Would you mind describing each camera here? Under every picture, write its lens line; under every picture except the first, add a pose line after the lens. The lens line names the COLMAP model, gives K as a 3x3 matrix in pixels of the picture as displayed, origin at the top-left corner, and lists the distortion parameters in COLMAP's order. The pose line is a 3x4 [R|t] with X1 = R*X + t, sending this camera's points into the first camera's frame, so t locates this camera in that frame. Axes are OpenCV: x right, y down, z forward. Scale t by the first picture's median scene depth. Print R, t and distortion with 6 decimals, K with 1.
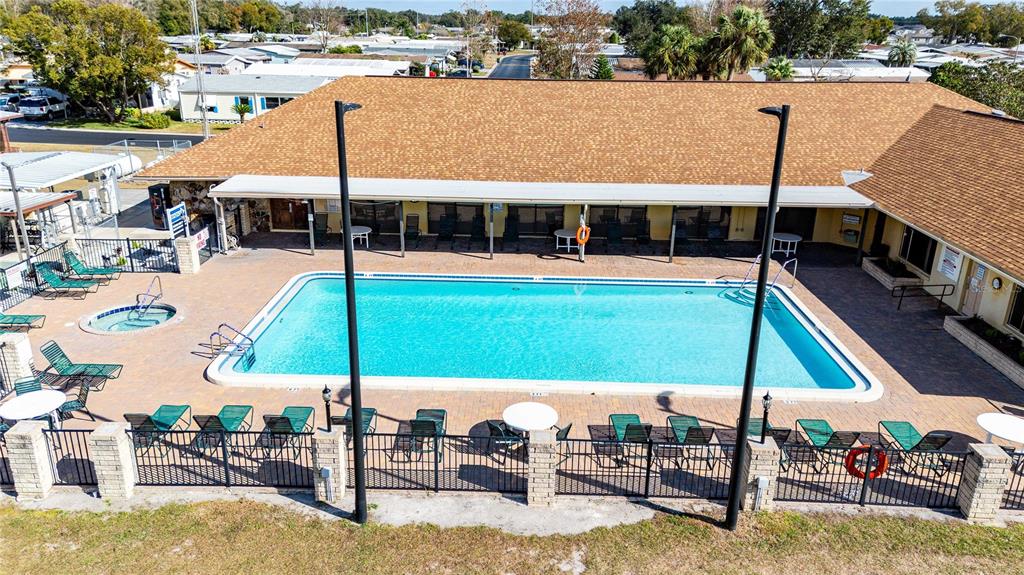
lens RADIAL K [[753.8, 0, 514.7], [0, 753.8, 290.1], [0, 0, 1]] dist [0.061853, -0.007403]
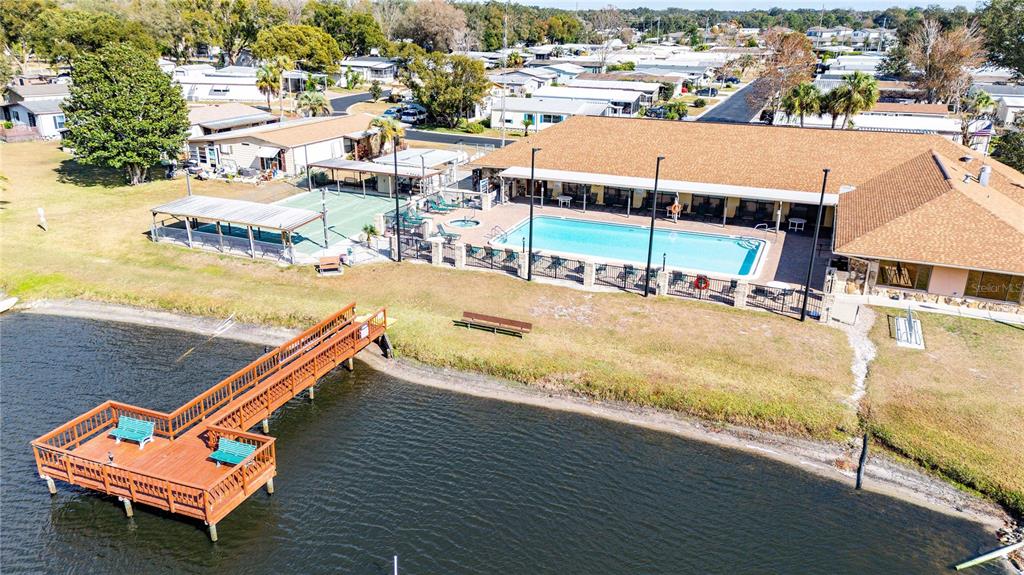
lens RADIAL K [[753.8, 0, 508.7], [0, 753.8, 289.0], [0, 0, 1]] dist [0.061853, -0.007403]
pose [[0.928792, 0.121017, -0.350285, 0.370819], [-0.119527, 0.992492, 0.025957, 0.122366], [0.350797, 0.017760, 0.936283, -0.884749]]
